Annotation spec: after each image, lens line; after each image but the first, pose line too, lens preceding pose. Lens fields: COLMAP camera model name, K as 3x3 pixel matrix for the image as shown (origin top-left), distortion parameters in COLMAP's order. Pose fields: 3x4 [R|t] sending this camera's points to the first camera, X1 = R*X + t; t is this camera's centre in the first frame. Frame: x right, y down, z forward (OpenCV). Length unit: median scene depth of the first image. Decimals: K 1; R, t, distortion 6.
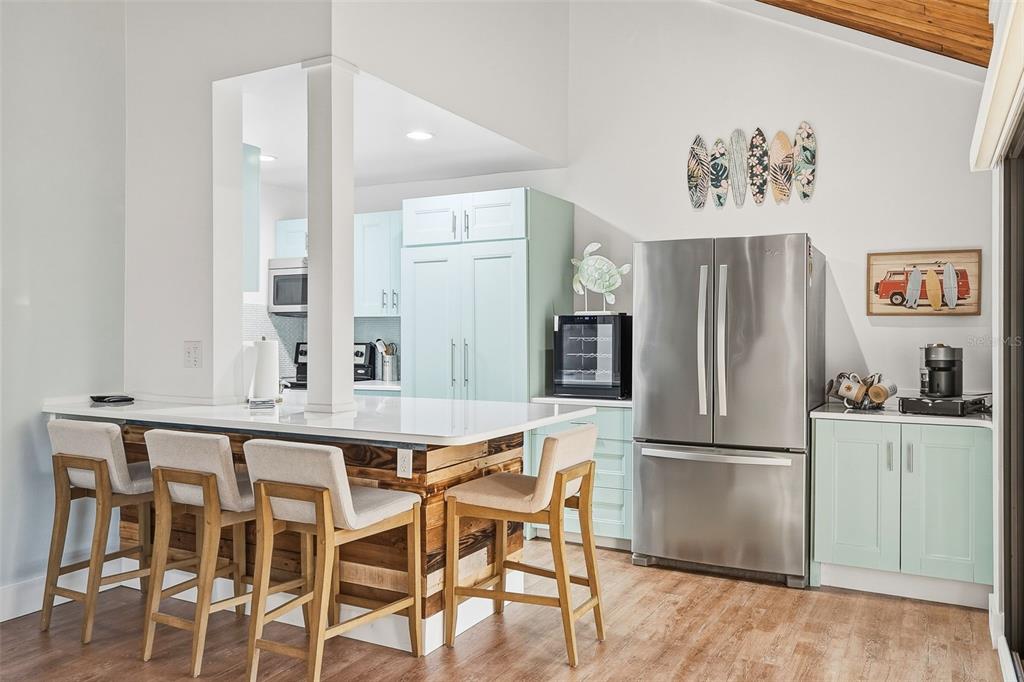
lens RADIAL K [[780.6, 0, 512.0], [0, 780.6, 341.0], [0, 0, 1]] dist [-0.000415, -0.000103]
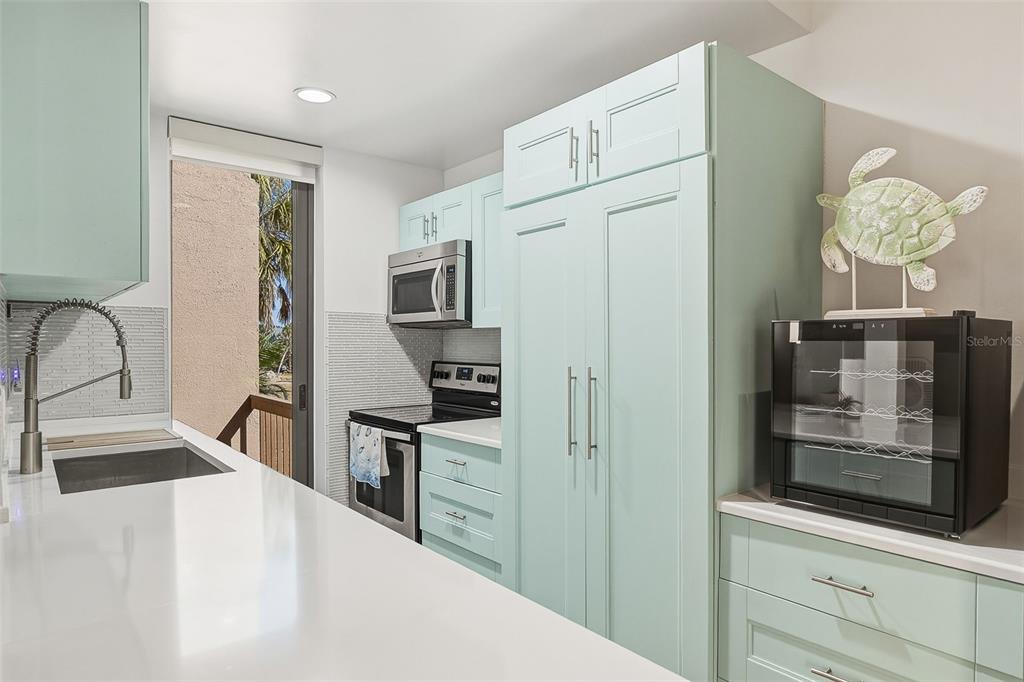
lens RADIAL K [[601.8, 0, 512.0], [0, 601.8, 341.0], [0, 0, 1]] dist [0.001470, -0.000574]
pose [[0.922017, 0.004782, -0.387119, 0.047645], [-0.012783, 0.999755, -0.018095, -0.011710], [0.386938, 0.021633, 0.921852, 0.601945]]
